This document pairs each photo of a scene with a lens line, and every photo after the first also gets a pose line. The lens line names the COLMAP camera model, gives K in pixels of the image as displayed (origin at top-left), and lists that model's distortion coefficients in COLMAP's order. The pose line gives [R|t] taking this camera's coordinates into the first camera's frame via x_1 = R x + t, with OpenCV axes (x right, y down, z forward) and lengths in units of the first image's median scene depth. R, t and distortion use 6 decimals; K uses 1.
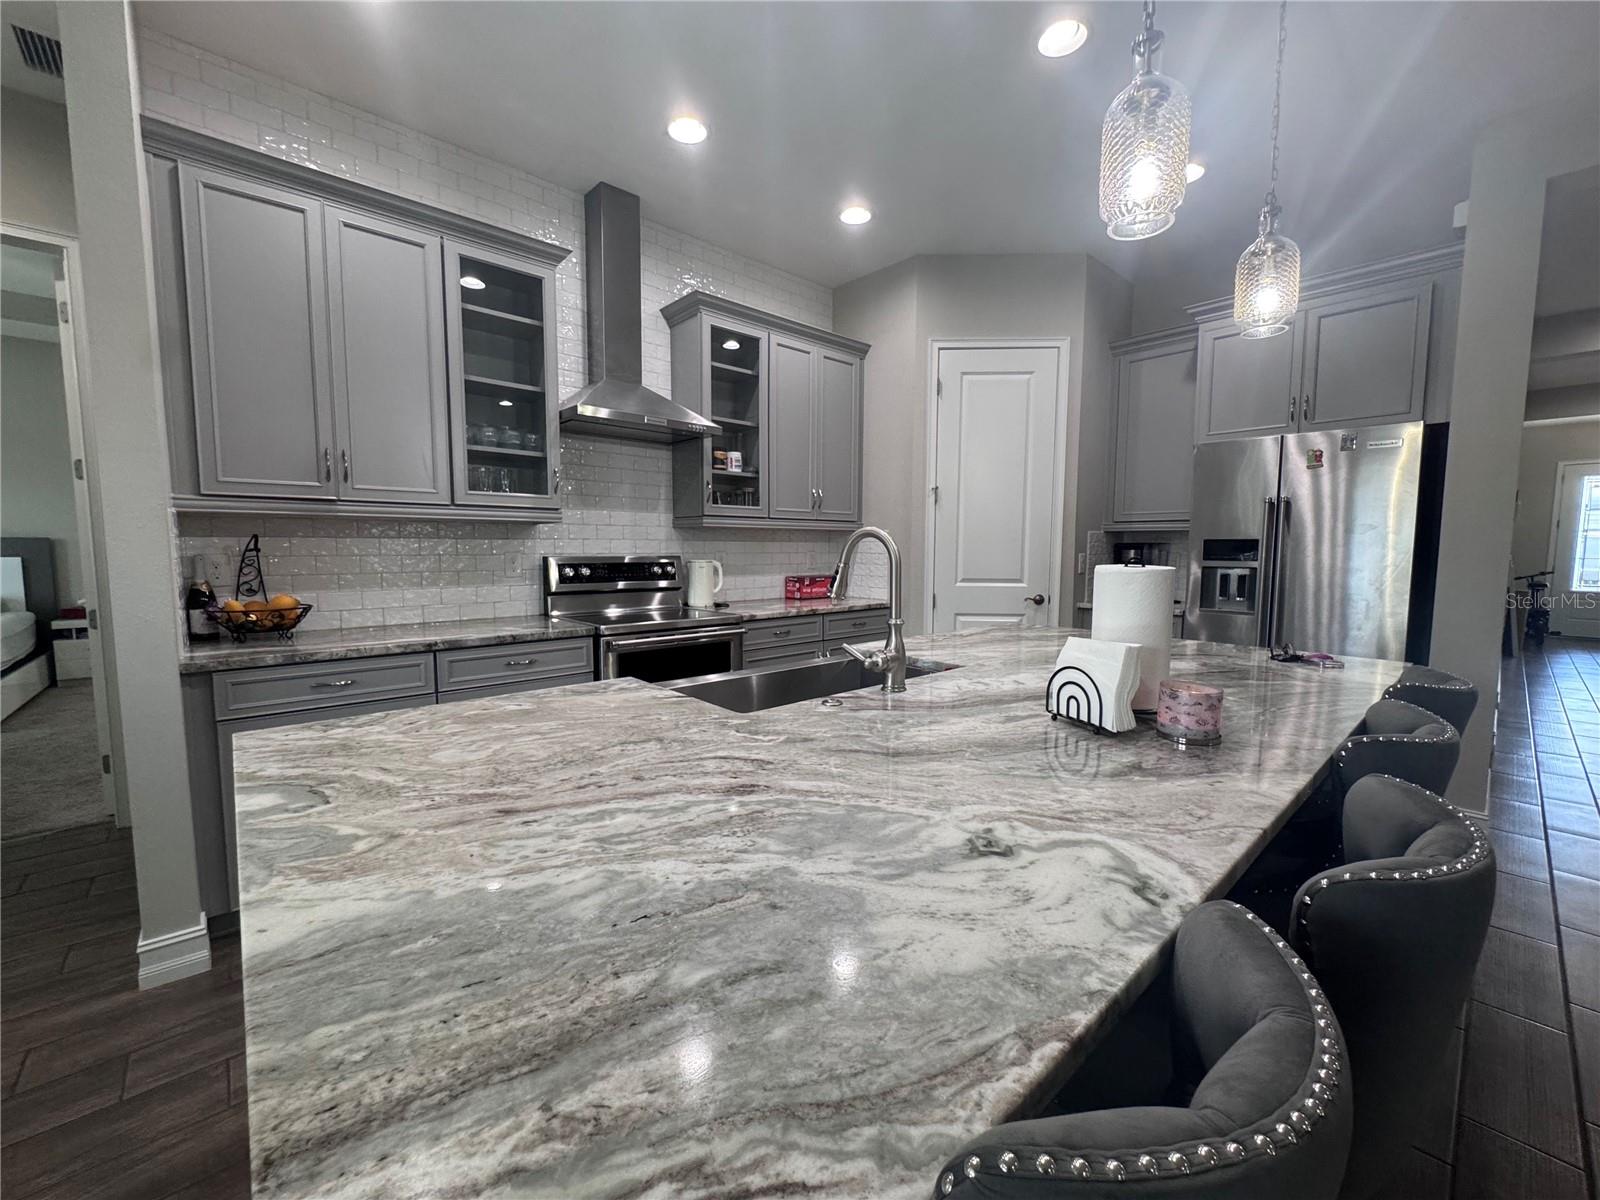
lens RADIAL K [[642.2, 0, 801.1], [0, 642.2, 602.6], [0, 0, 1]] dist [-0.004685, 0.000655]
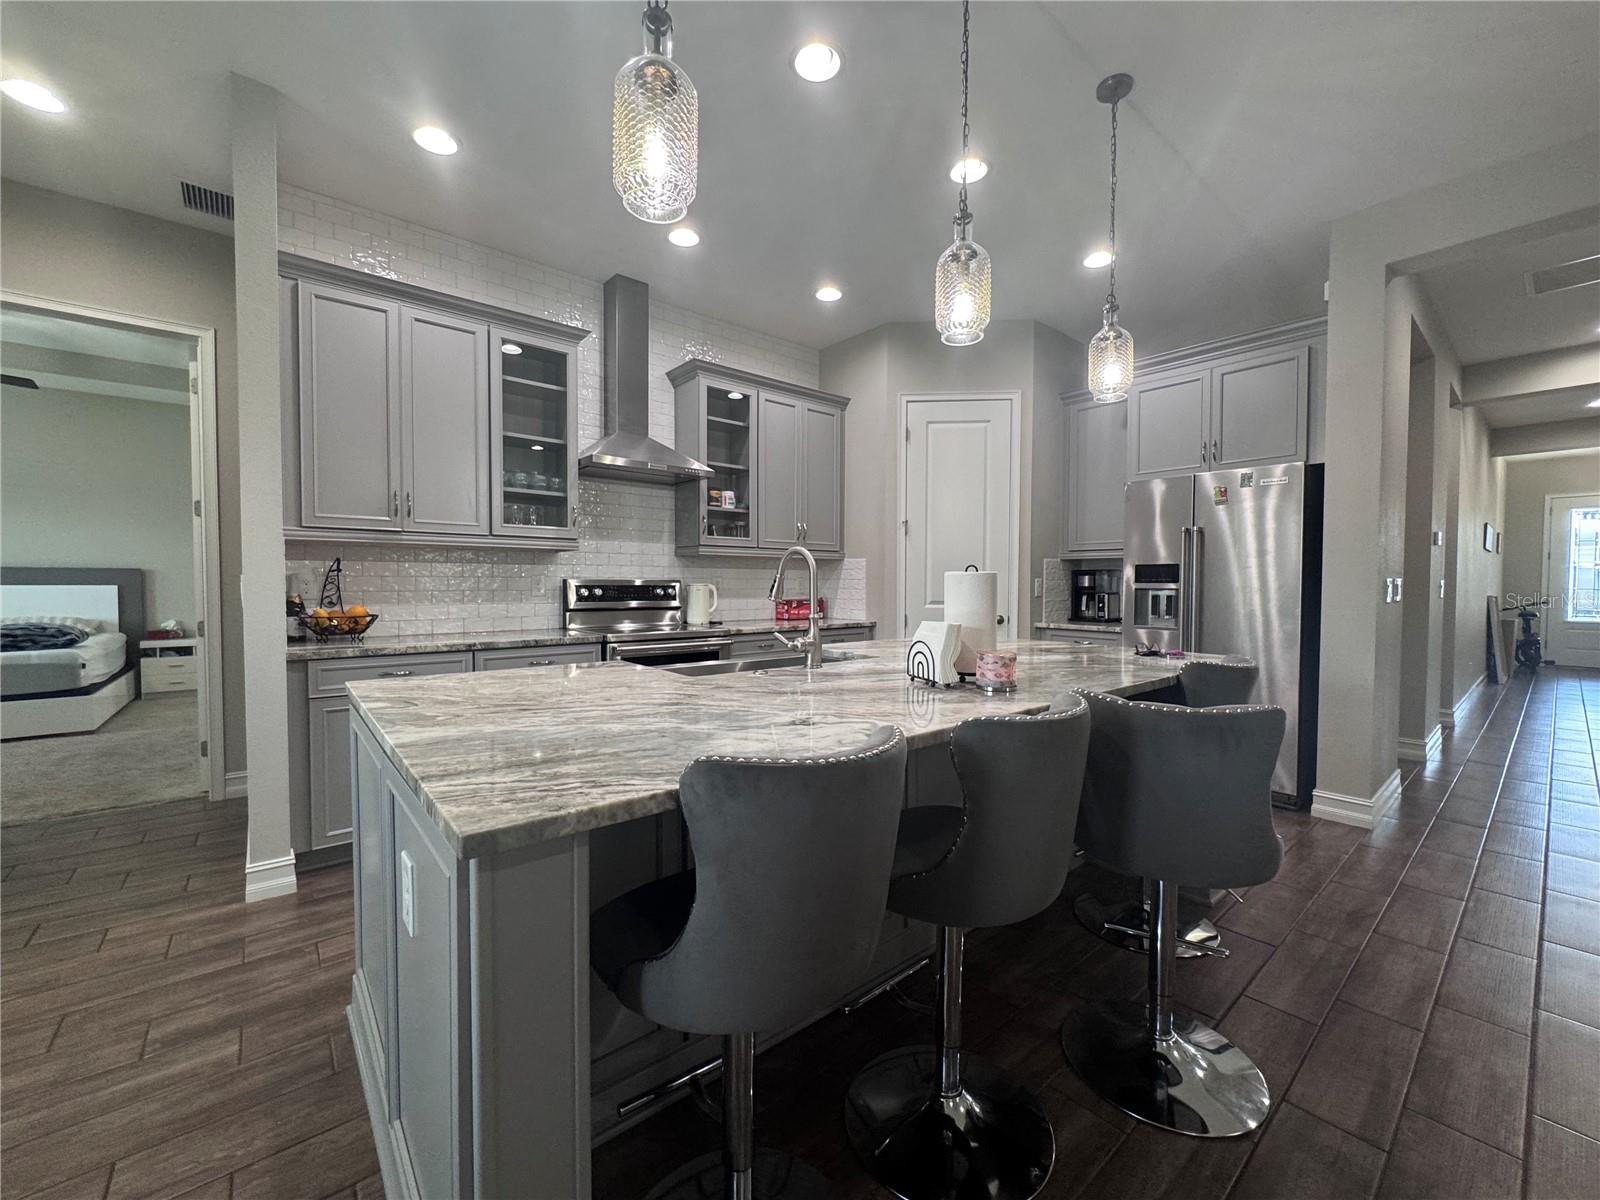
lens RADIAL K [[642.2, 0, 801.3], [0, 642.2, 602.9], [0, 0, 1]] dist [-0.004685, 0.000655]
pose [[0.999297, 0.000505, -0.037497, 0.086156], [-0.002609, 0.998423, -0.056082, 0.038868], [0.037410, 0.056141, 0.997722, -0.173615]]
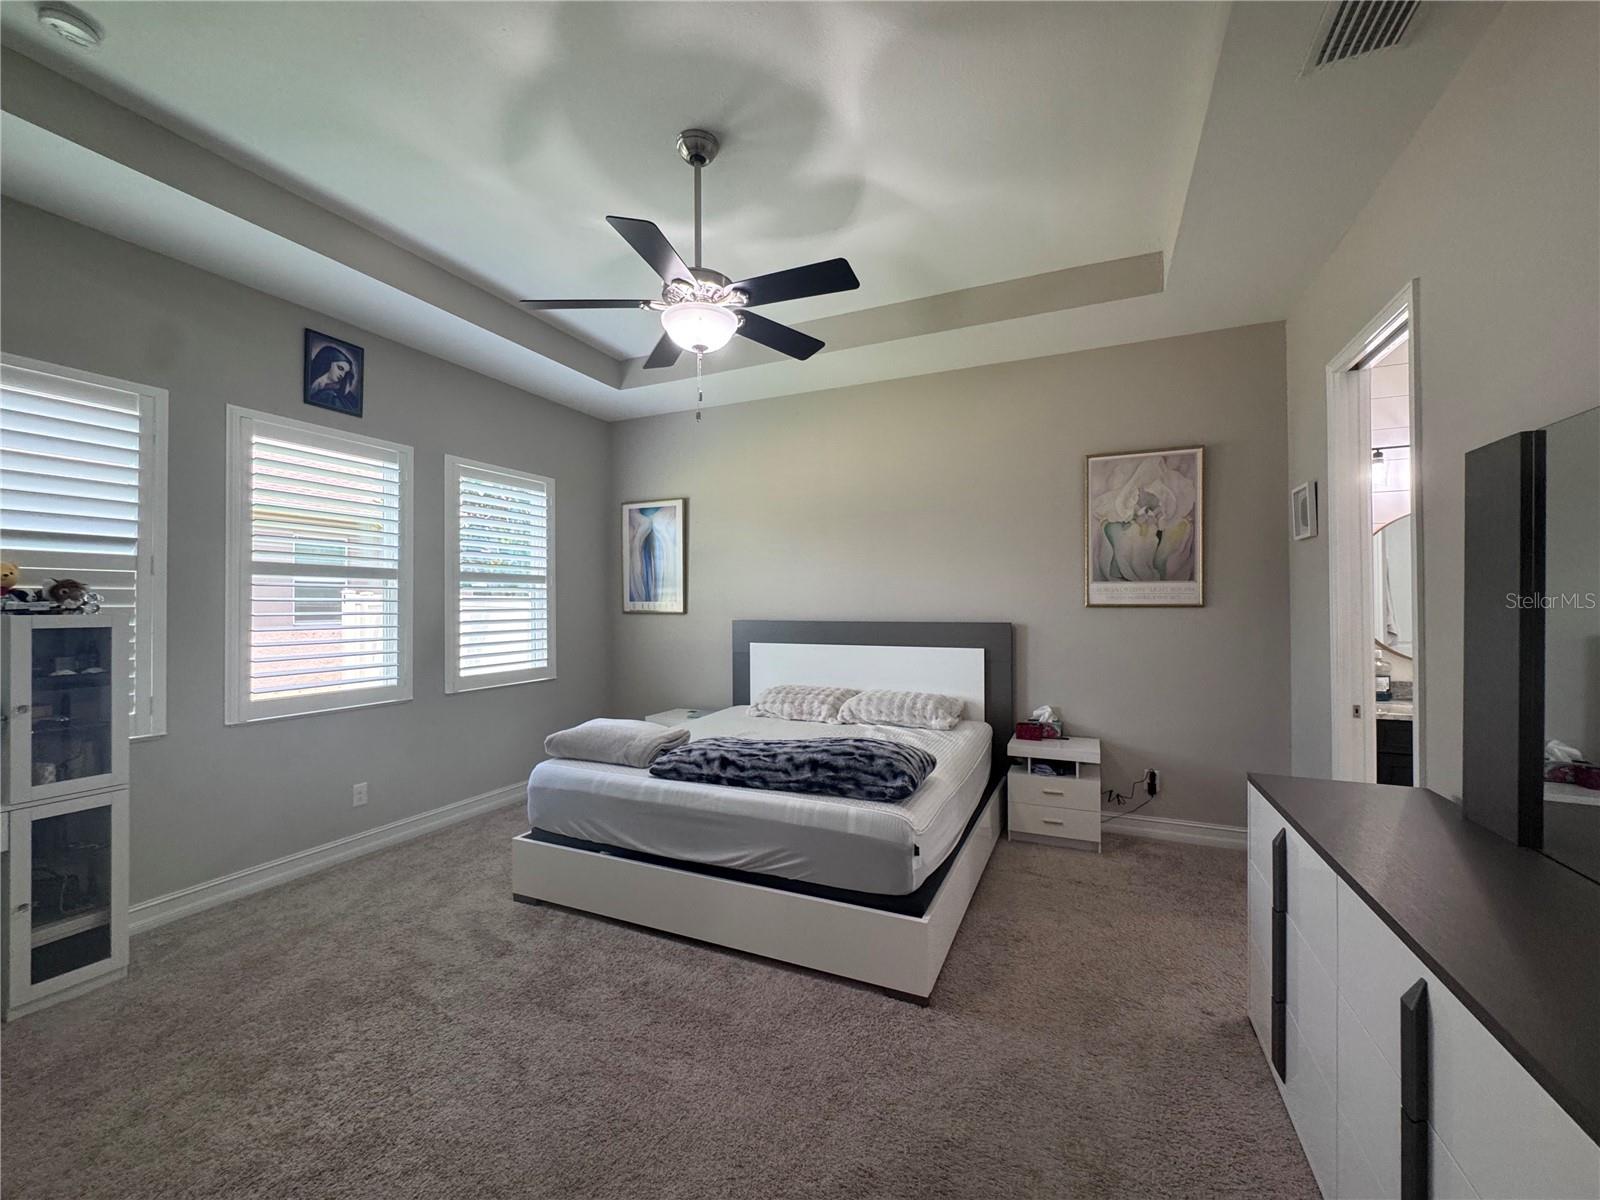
lens RADIAL K [[642.2, 0, 802.5], [0, 642.2, 599.8], [0, 0, 1]] dist [-0.004685, 0.000655]
pose [[0.401837, -0.011081, -0.915644, -1.090380], [-0.074217, 0.996243, -0.044627, -0.138581], [0.912699, 0.085889, 0.399505, 0.882506]]
